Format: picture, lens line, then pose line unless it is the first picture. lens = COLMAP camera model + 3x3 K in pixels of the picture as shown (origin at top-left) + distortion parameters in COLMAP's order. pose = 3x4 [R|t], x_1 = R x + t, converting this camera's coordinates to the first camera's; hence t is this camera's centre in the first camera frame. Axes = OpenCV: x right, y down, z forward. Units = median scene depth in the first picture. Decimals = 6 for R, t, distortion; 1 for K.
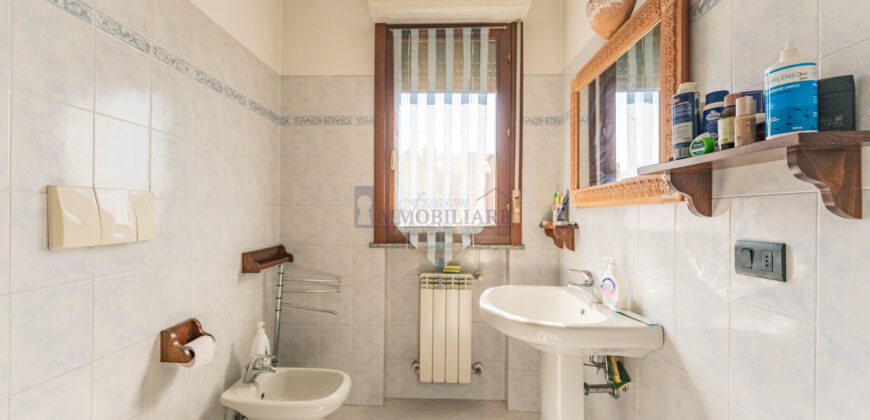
lens RADIAL K [[347.1, 0, 432.9], [0, 347.1, 213.5], [0, 0, 1]] dist [0.000771, -0.000800]
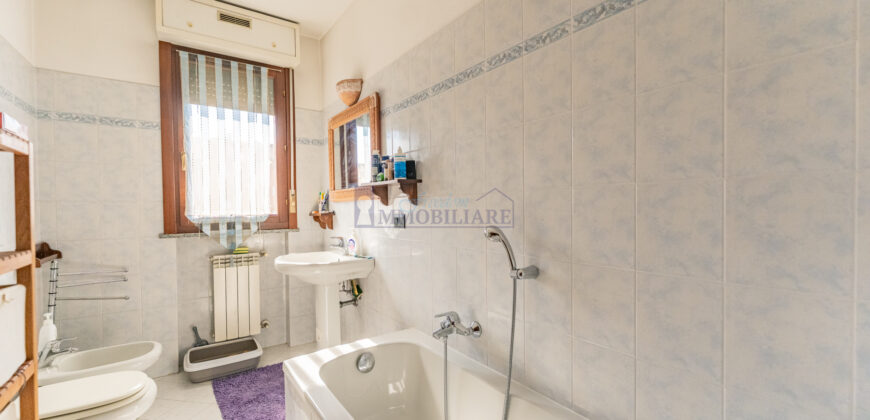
lens RADIAL K [[347.1, 0, 432.9], [0, 347.1, 213.5], [0, 0, 1]] dist [0.000771, -0.000800]
pose [[0.785957, -0.028279, 0.617633, -0.181643], [0.016373, 0.999555, 0.024931, 0.003480], [-0.618064, -0.009482, 0.786071, -0.454318]]
